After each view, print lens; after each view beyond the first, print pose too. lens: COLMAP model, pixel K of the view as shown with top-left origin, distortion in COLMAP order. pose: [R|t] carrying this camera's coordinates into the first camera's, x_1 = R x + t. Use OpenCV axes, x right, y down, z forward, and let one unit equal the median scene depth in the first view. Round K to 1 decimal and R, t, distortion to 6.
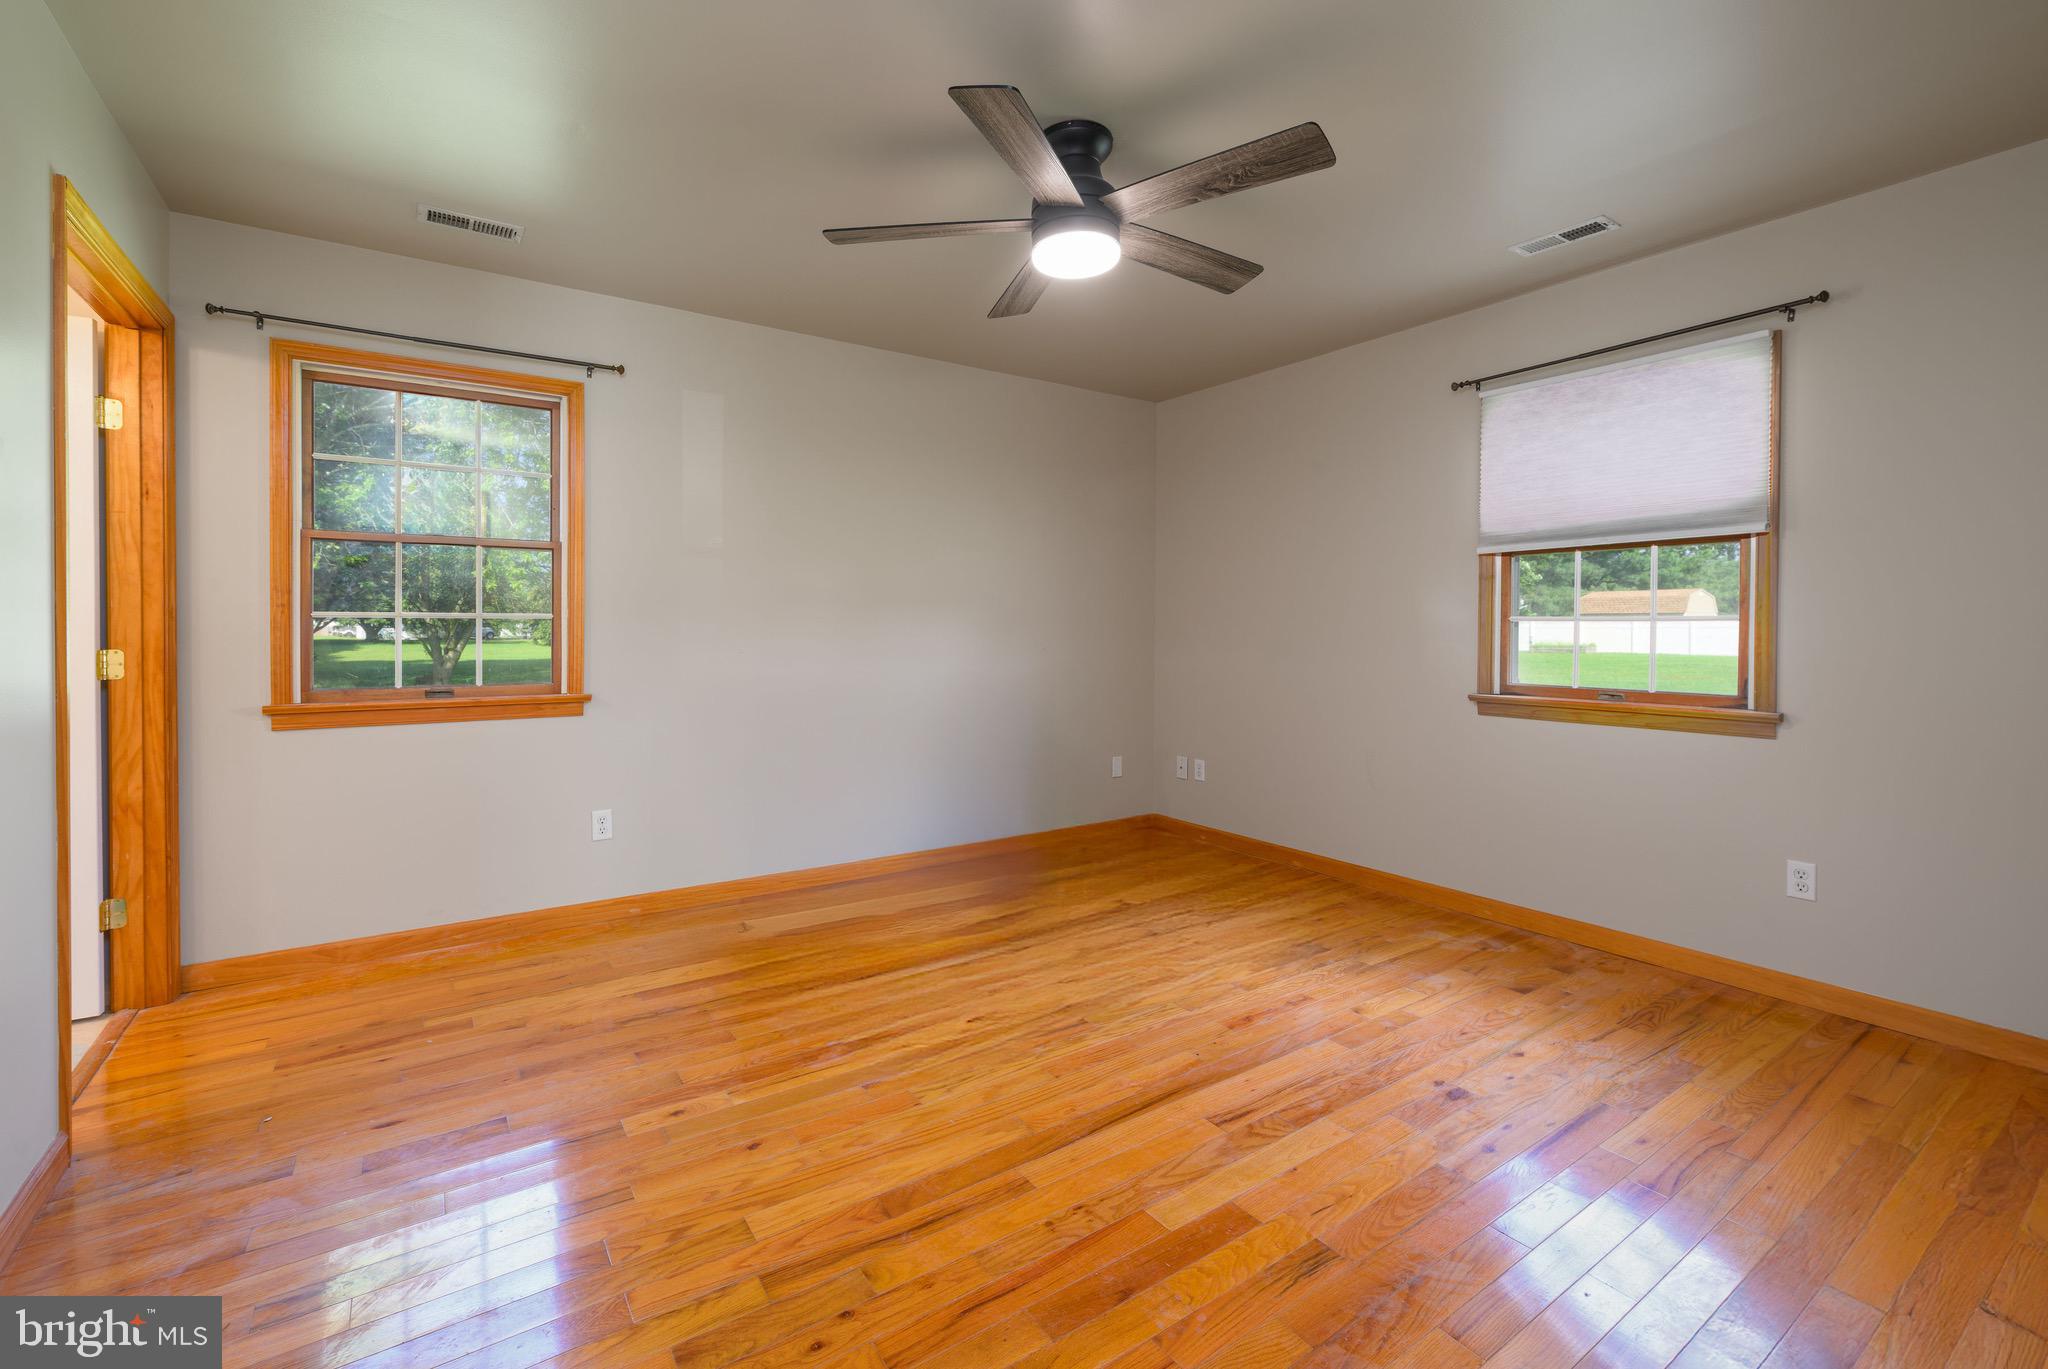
lens RADIAL K [[885.7, 0, 1022.1], [0, 885.7, 635.2], [0, 0, 1]] dist [0.000259, -0.000121]
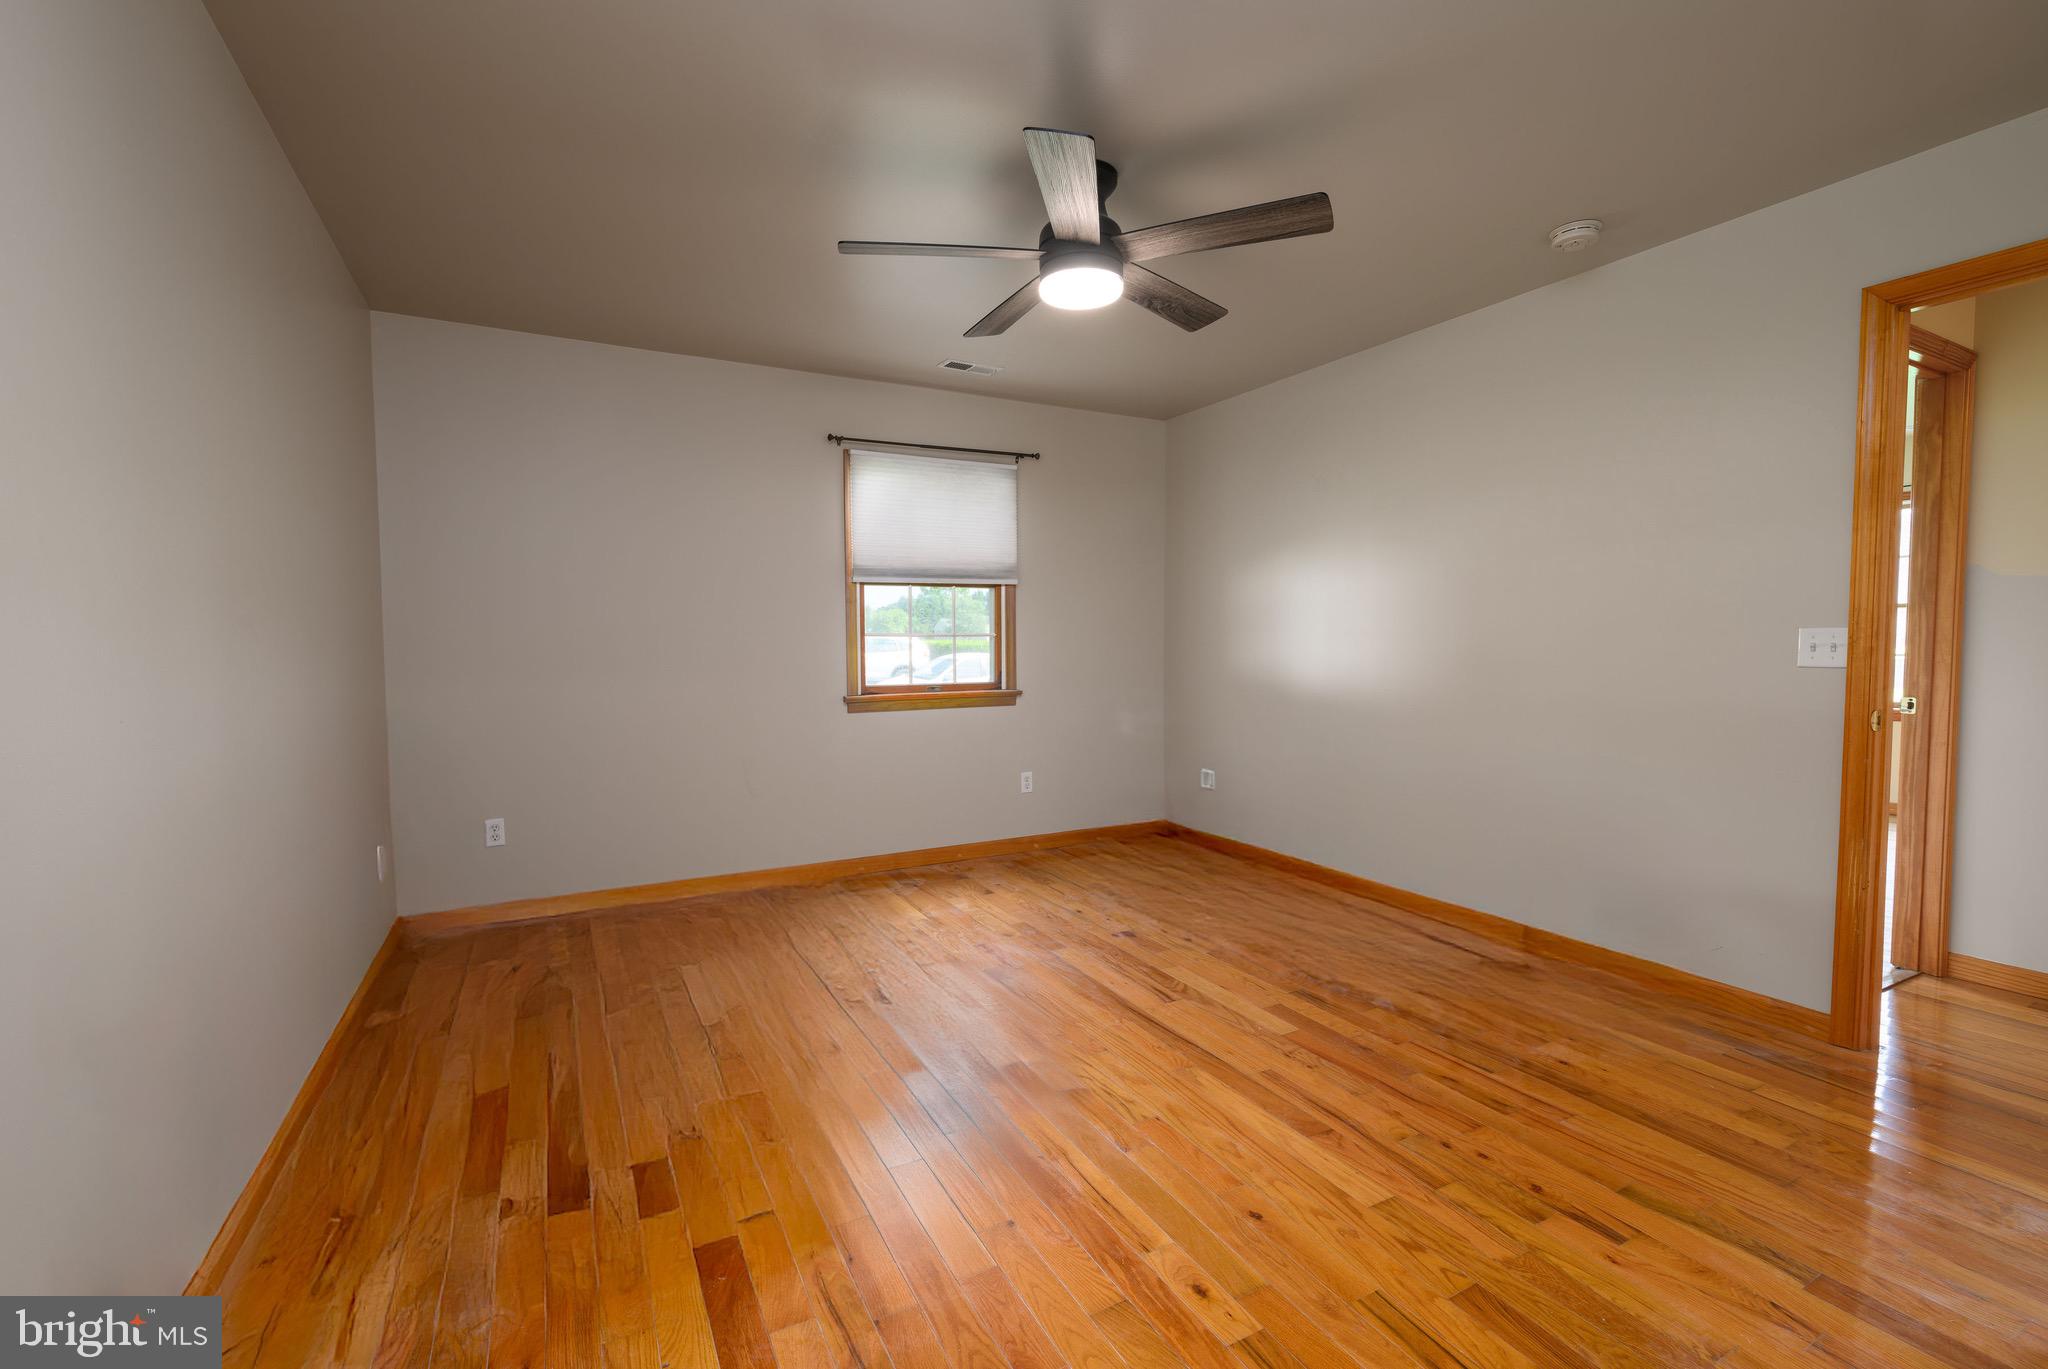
lens RADIAL K [[866.8, 0, 1024.0], [0, 866.8, 684.5], [0, 0, 1]] dist [-0.000919, -0.000155]
pose [[0.104689, -0.051477, 0.993172, -0.852694], [0.012150, 0.998651, 0.050480, -0.010077], [-0.994431, 0.006782, 0.105173, 0.821977]]
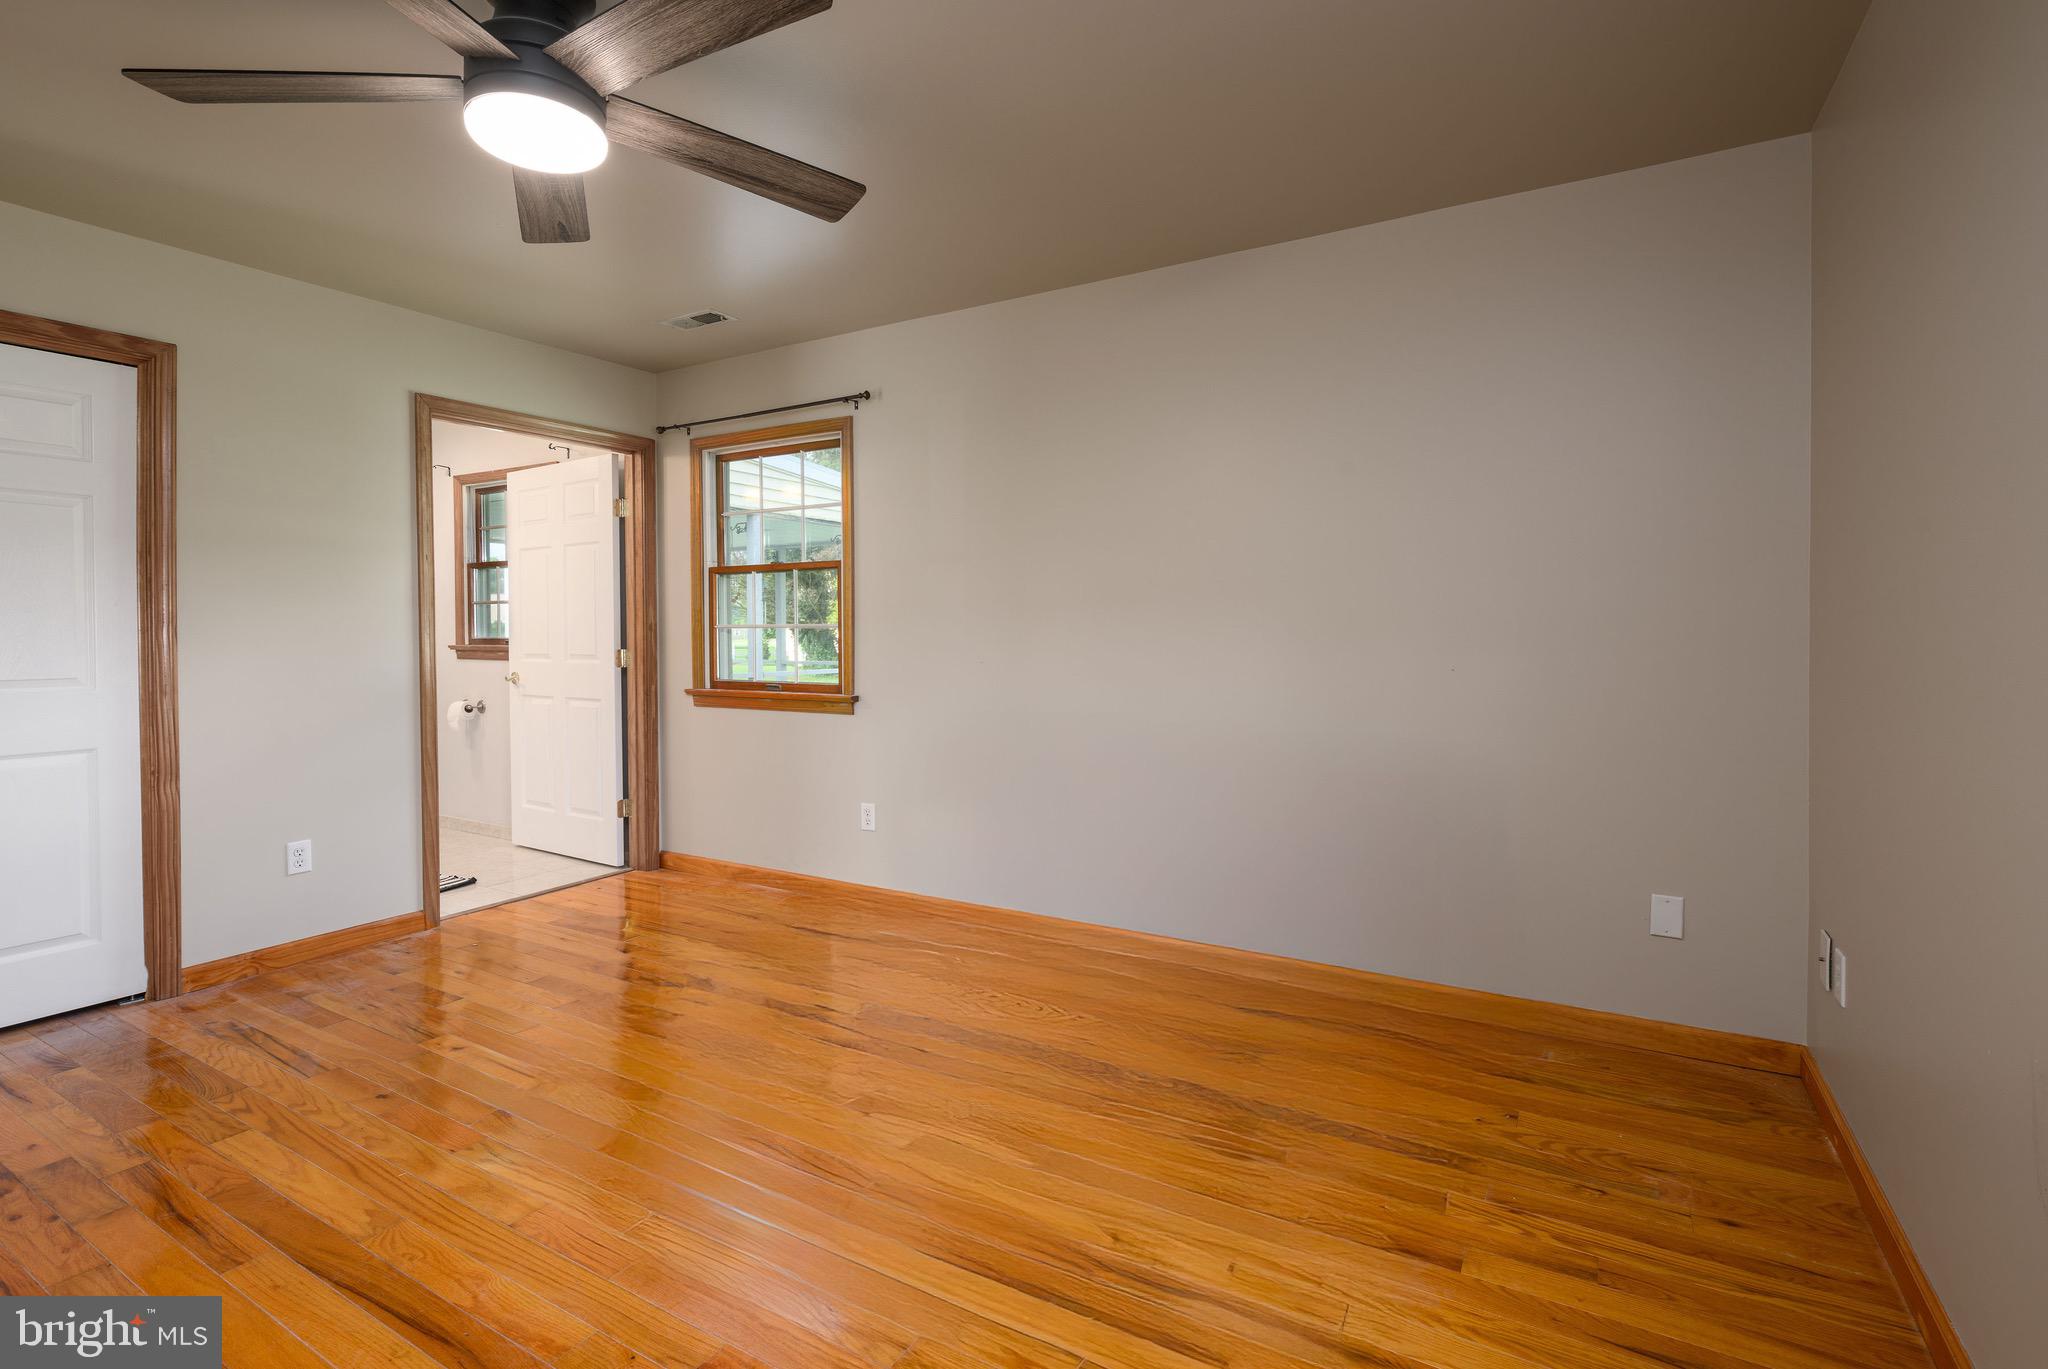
lens RADIAL K [[906.1, 0, 1026.4], [0, 906.1, 643.5], [0, 0, 1]] dist [-0.001248, -0.000704]
pose [[0.434021, 0.012852, -0.900811, 0.798359], [-0.001860, 0.999909, 0.013369, -0.019072], [0.900901, -0.004127, 0.434005, 0.899854]]
